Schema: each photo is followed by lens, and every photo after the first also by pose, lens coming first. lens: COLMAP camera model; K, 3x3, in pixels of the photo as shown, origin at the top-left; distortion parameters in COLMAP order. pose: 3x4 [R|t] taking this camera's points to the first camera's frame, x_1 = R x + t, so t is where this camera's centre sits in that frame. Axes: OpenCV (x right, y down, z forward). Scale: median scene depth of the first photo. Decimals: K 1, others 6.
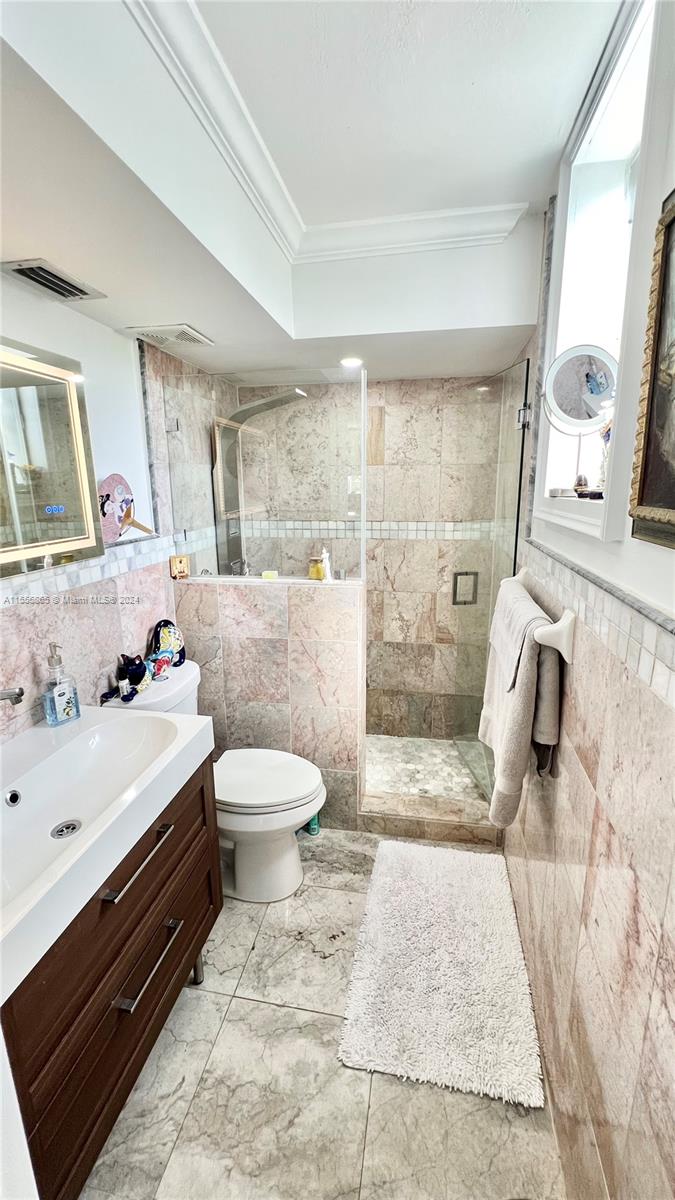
lens RADIAL K [[482.3, 0, 342.2], [0, 482.3, 595.0], [0, 0, 1]] dist [-0.001589, 0.000004]
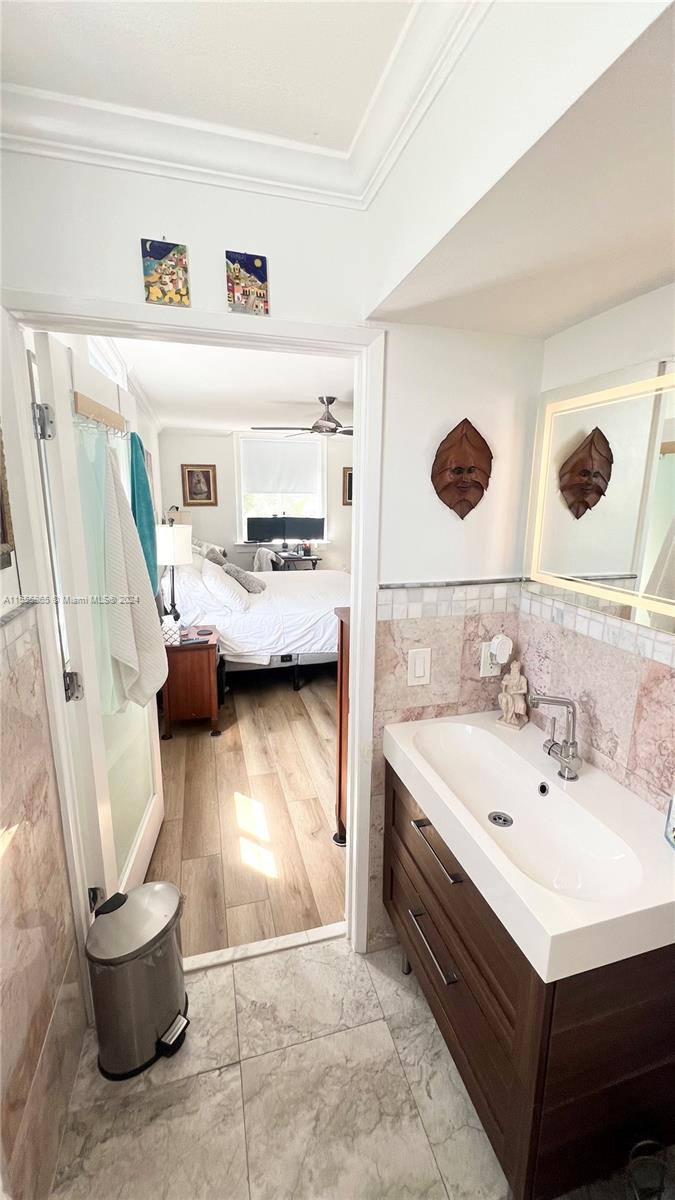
lens RADIAL K [[482.3, 0, 339.1], [0, 482.3, 601.4], [0, 0, 1]] dist [-0.001589, 0.000004]
pose [[-0.897510, 0.098104, -0.429943, 0.191454], [-0.096033, 0.908065, 0.407671, -0.371739], [0.430411, 0.407178, -0.805576, 1.383458]]
